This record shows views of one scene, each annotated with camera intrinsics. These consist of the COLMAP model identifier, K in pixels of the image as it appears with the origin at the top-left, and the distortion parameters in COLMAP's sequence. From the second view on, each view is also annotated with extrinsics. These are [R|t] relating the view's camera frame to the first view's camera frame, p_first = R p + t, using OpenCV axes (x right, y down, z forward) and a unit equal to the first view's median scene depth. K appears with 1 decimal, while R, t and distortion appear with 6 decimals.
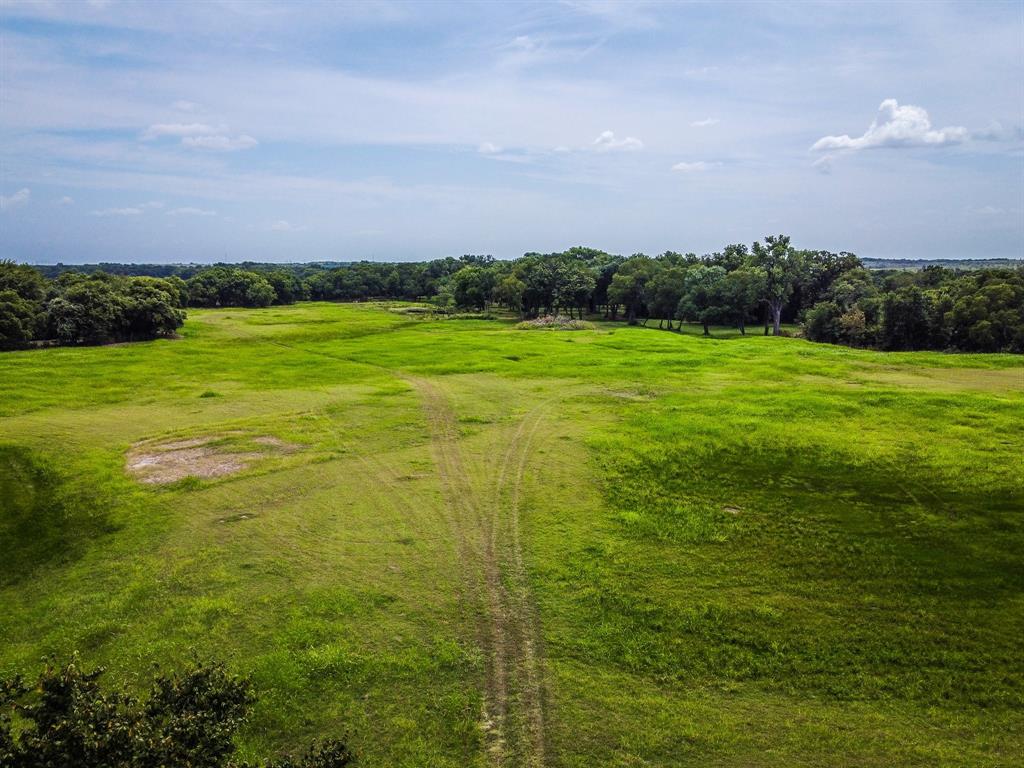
lens RADIAL K [[773.6, 0, 511.9], [0, 773.6, 388.8], [0, 0, 1]] dist [0.006854, 0.017651]
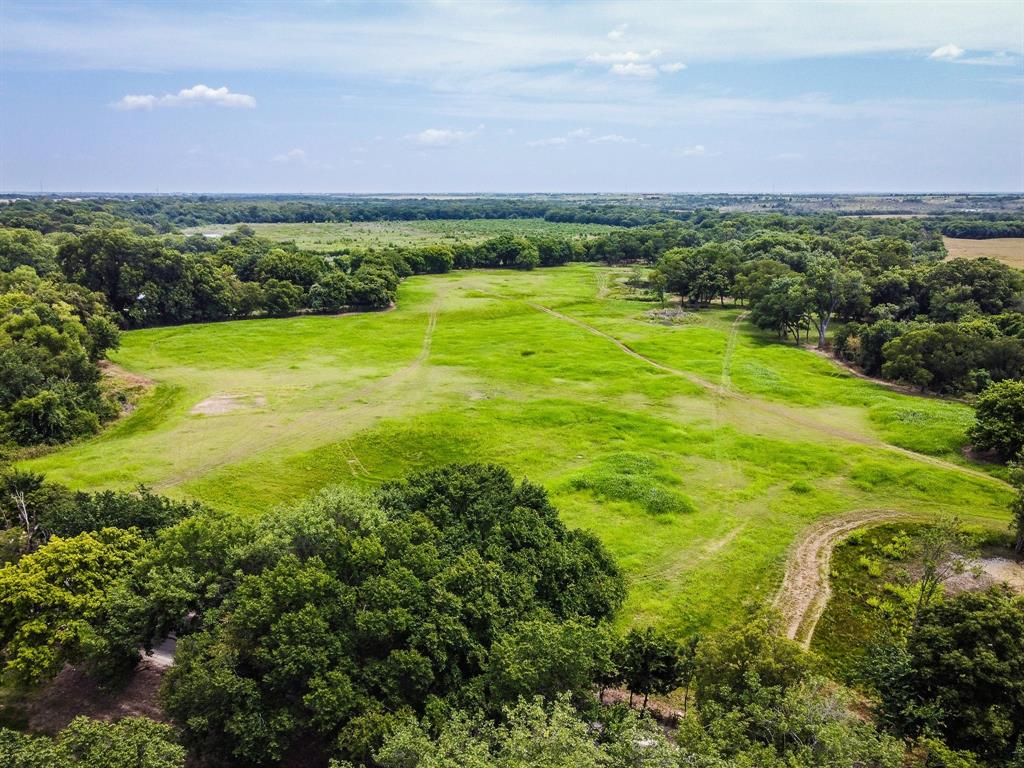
lens RADIAL K [[773.6, 0, 517.0], [0, 773.6, 384.6], [0, 0, 1]] dist [0.006854, 0.017651]
pose [[0.875734, 0.119885, -0.467672, 0.666653], [-0.079135, 0.991222, 0.105910, -0.130842], [0.476264, -0.055739, 0.877534, -0.282377]]
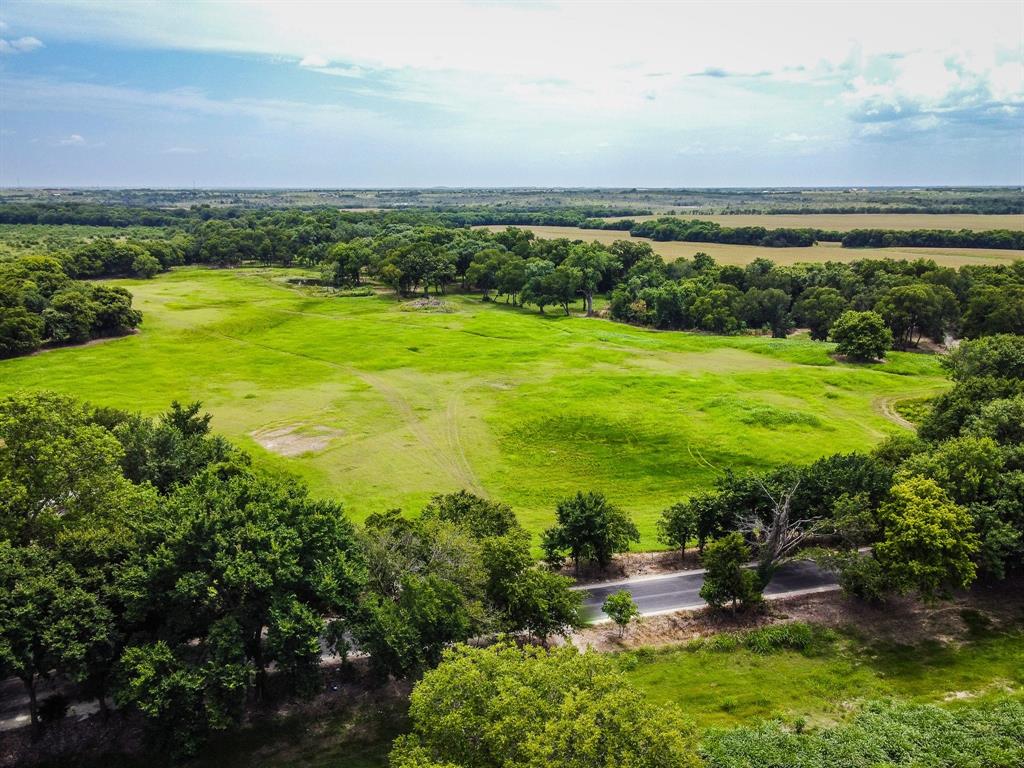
lens RADIAL K [[773.6, 0, 512.5], [0, 773.6, 397.0], [0, 0, 1]] dist [0.006854, 0.017651]
pose [[0.978385, -0.049195, 0.200856, -0.116194], [0.028064, 0.993892, 0.106728, -0.100515], [-0.204879, -0.098784, 0.973790, -0.480469]]
